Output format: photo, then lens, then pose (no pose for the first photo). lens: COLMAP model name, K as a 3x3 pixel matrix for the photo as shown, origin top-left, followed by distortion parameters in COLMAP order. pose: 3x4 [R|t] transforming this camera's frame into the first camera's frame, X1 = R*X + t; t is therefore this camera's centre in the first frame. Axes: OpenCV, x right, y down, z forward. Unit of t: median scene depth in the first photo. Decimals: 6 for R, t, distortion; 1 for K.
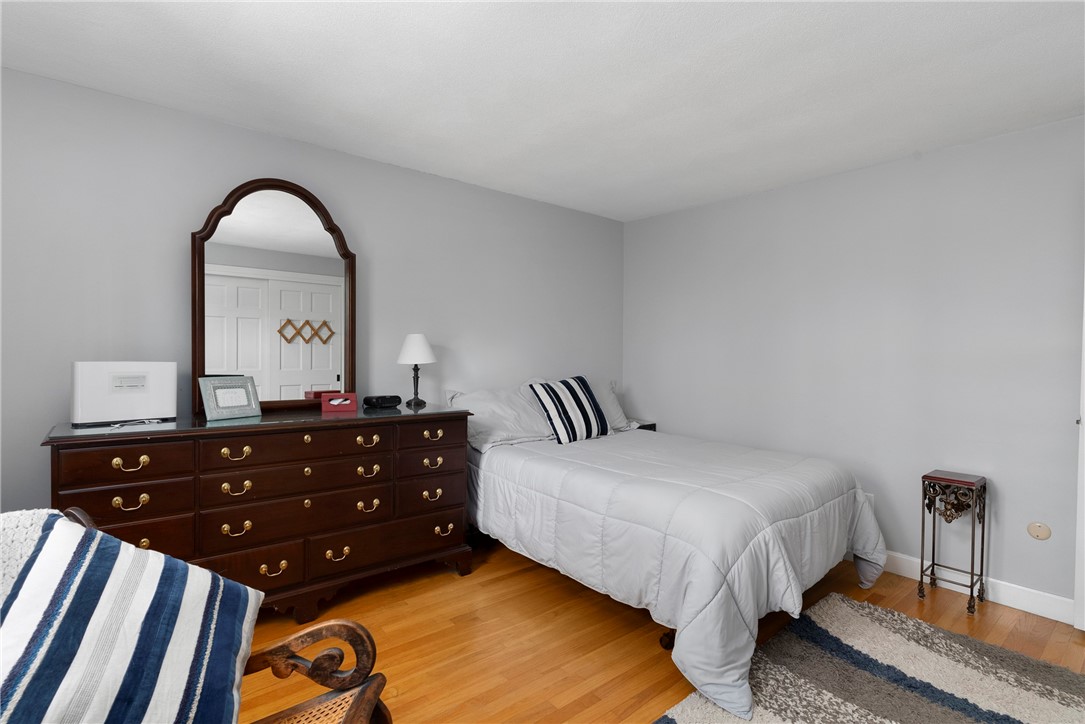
lens RADIAL K [[535.6, 0, 542.5], [0, 535.6, 362.0], [0, 0, 1]] dist [-0.002373, 0.000477]
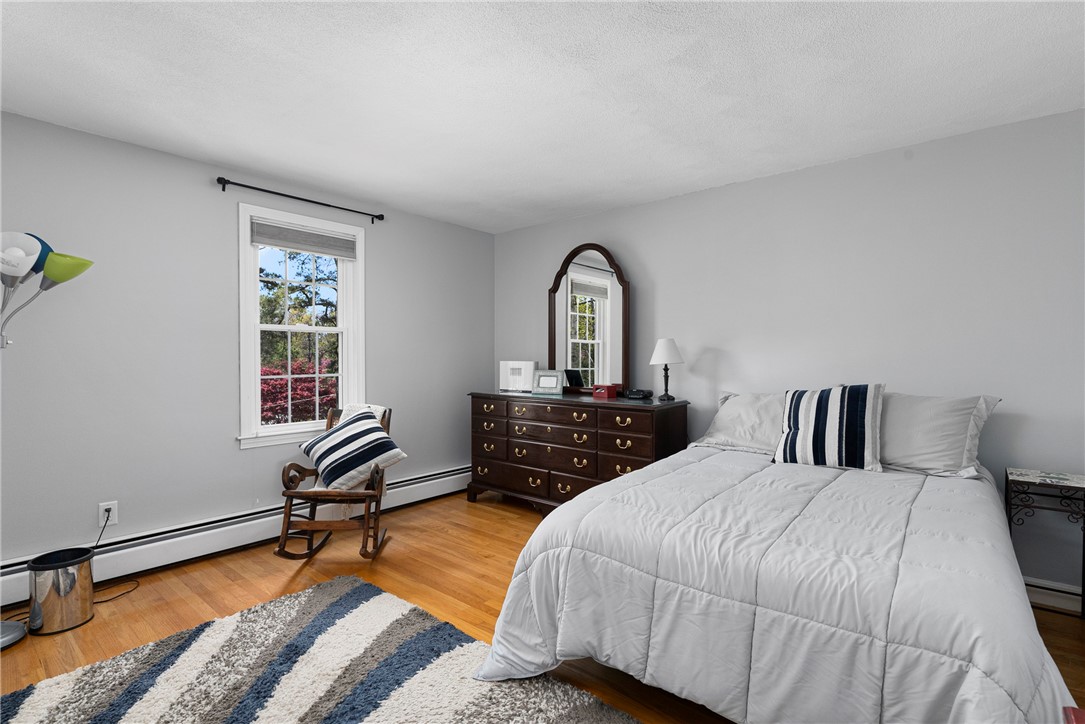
lens RADIAL K [[535.6, 0, 542.5], [0, 535.6, 362.0], [0, 0, 1]] dist [-0.002373, 0.000477]
pose [[0.172223, 0.017203, -0.984908, 0.894858], [-0.003846, 0.999852, 0.016791, -0.022133], [0.985051, 0.000896, 0.172263, 0.531818]]
